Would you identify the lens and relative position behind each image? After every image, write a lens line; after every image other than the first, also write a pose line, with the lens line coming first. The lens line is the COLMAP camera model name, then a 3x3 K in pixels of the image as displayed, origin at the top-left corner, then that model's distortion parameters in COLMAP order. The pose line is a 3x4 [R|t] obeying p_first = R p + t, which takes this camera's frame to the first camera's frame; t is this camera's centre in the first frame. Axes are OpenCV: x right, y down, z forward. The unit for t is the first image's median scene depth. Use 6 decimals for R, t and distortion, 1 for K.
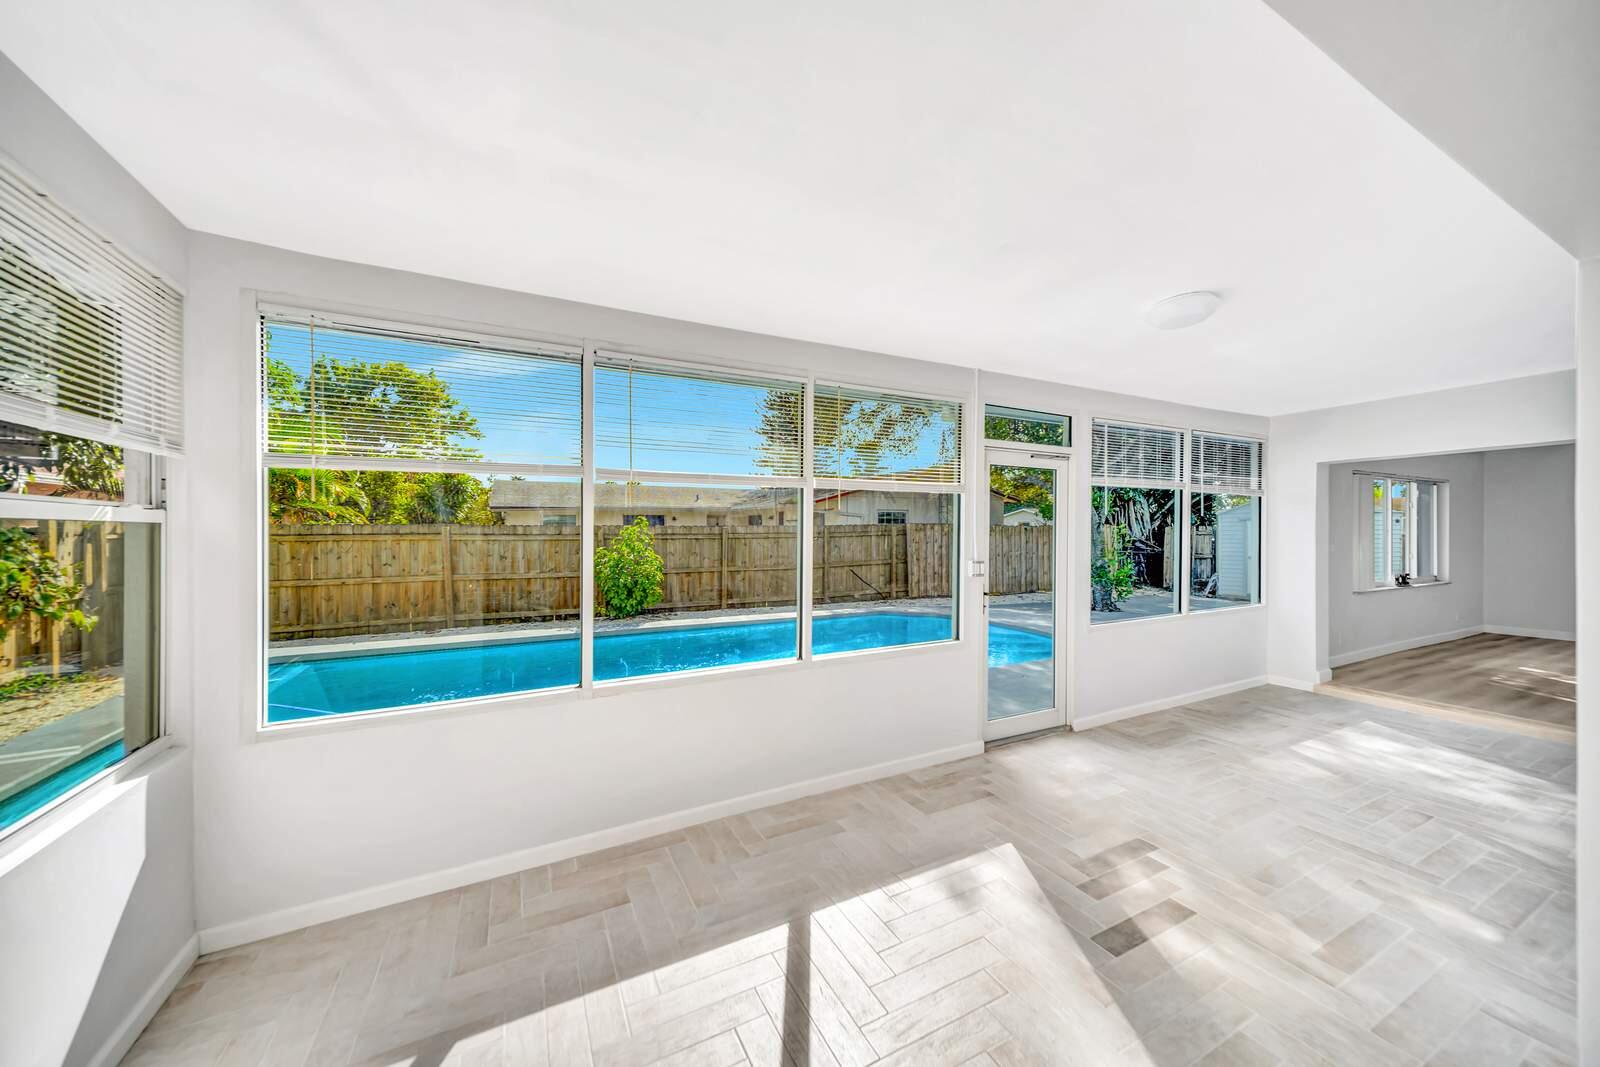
lens RADIAL K [[553.9, 0, 795.7], [0, 553.9, 531.9], [0, 0, 1]] dist [0.000136, -0.000010]
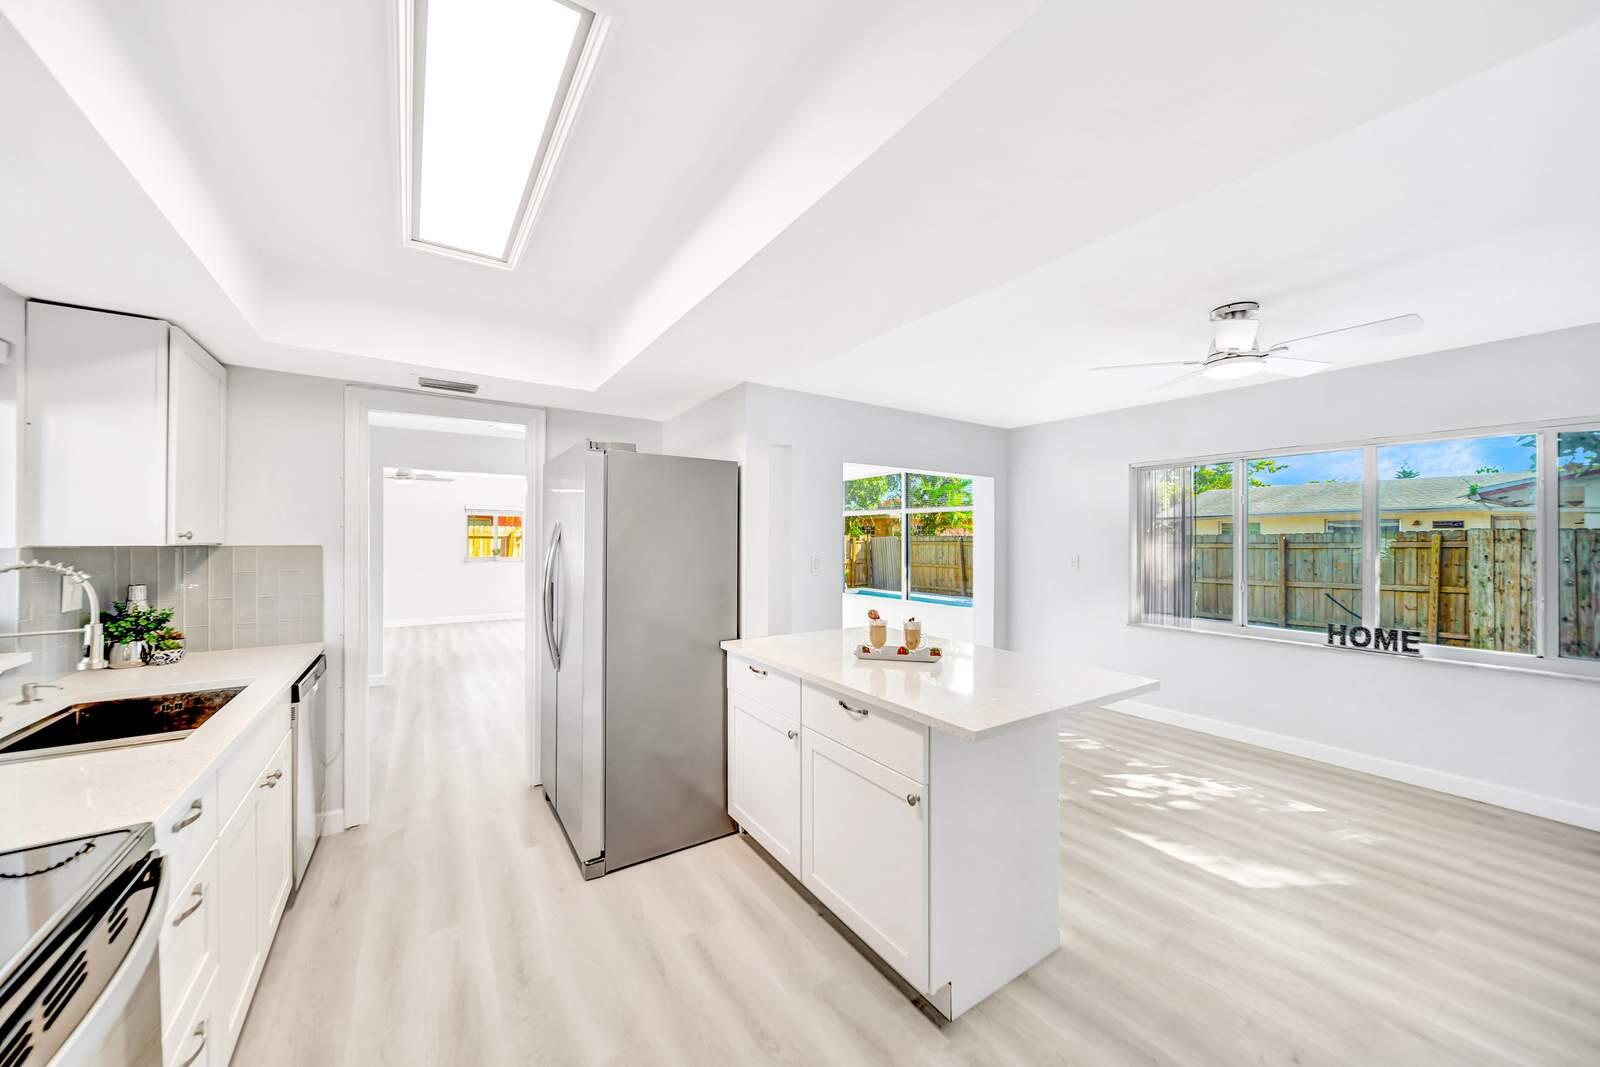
lens RADIAL K [[565.6, 0, 794.0], [0, 565.6, 533.2], [0, 0, 1]] dist [-0.001173, -0.000191]
pose [[0.122685, -0.006854, -0.992422, 2.752632], [-0.002608, 0.999970, -0.007229, -0.018483], [0.992442, 0.003475, 0.122664, 0.715693]]
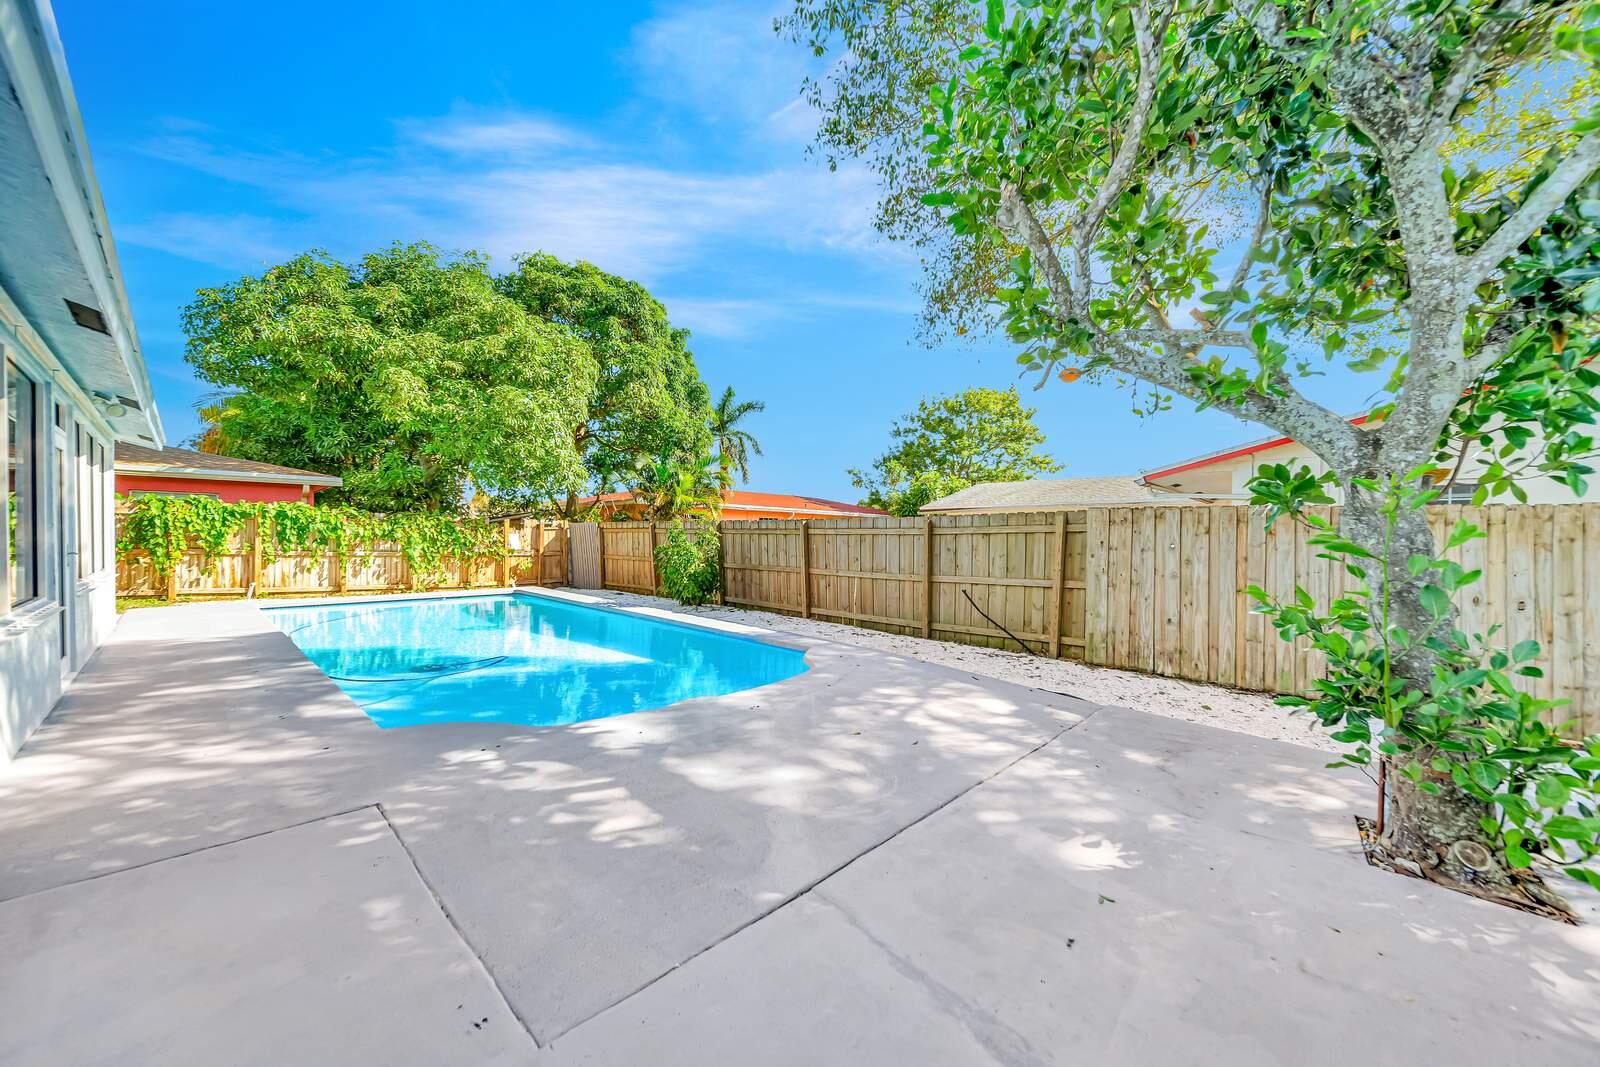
lens RADIAL K [[575.5, 0, 793.7], [0, 575.5, 542.9], [0, 0, 1]] dist [-0.013684, -0.000069]
pose [[0.335911, 0.016915, -0.941742, 2.233149], [-0.015376, 0.999804, 0.012473, 0.045788], [0.941768, 0.010290, 0.336105, 2.231580]]
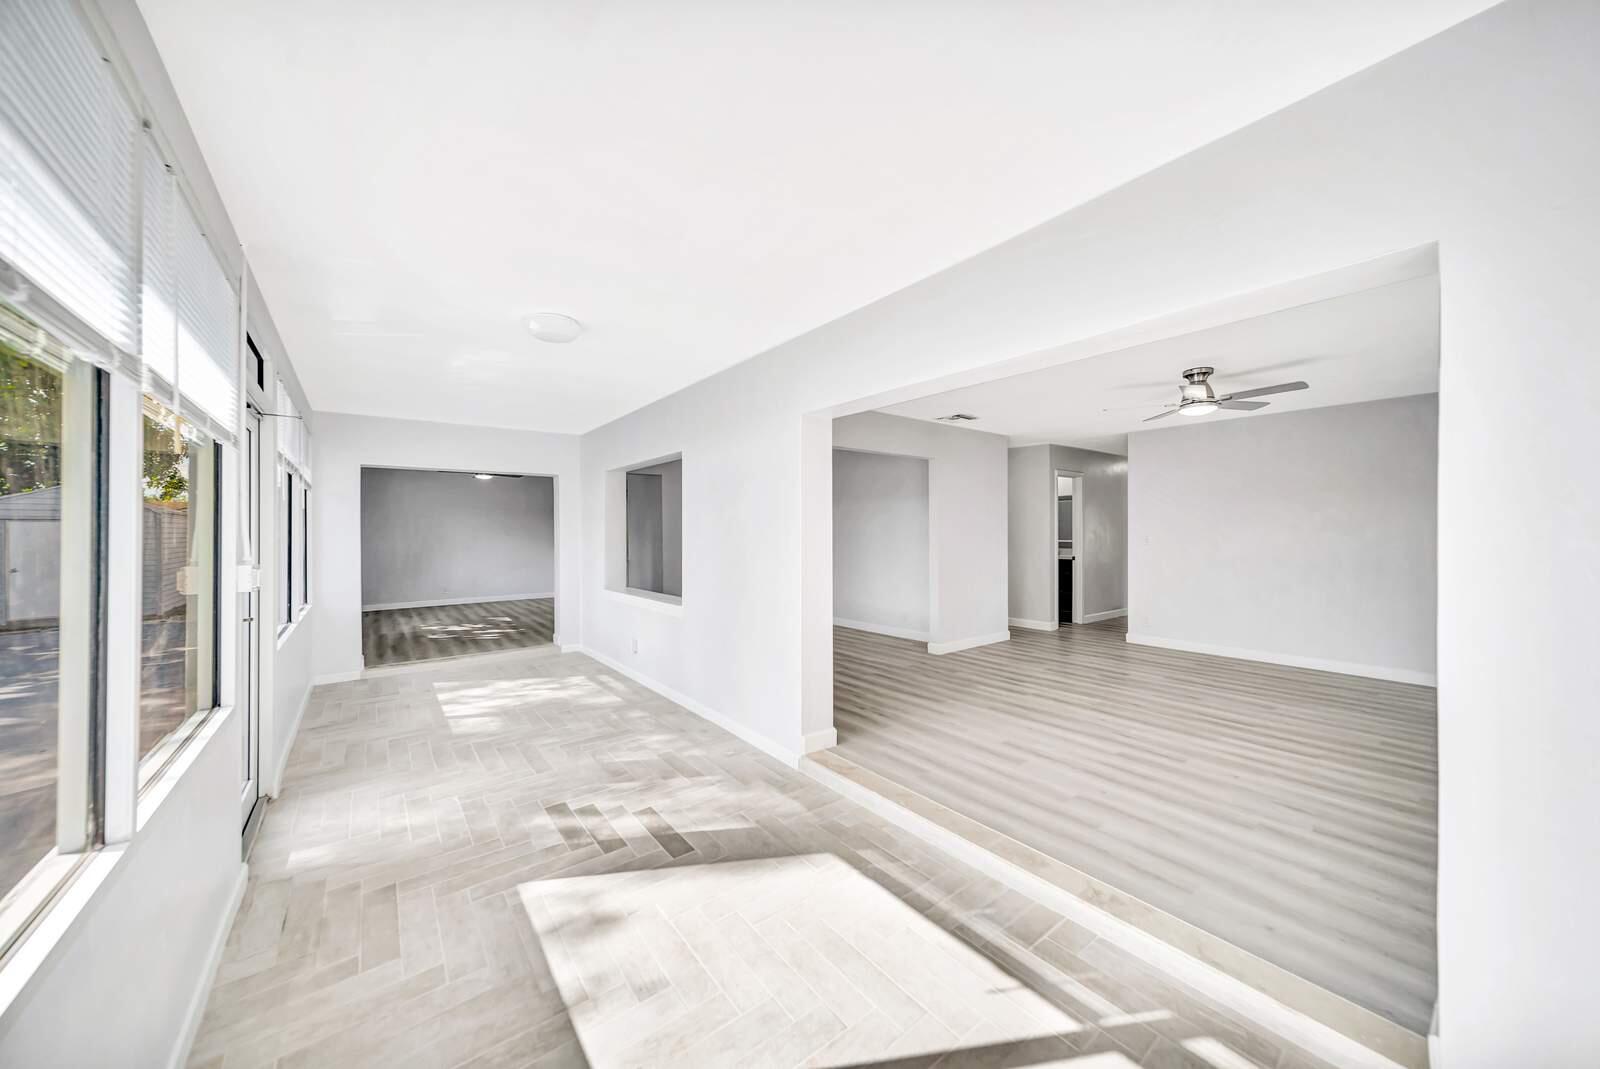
lens RADIAL K [[553.9, 0, 795.7], [0, 553.9, 532.9], [0, 0, 1]] dist [0.000136, -0.000010]
pose [[-0.193706, 0.005194, 0.981046, -0.374908], [0.006049, 0.999973, -0.004100, 0.023487], [-0.981041, 0.005140, -0.193732, 0.529205]]
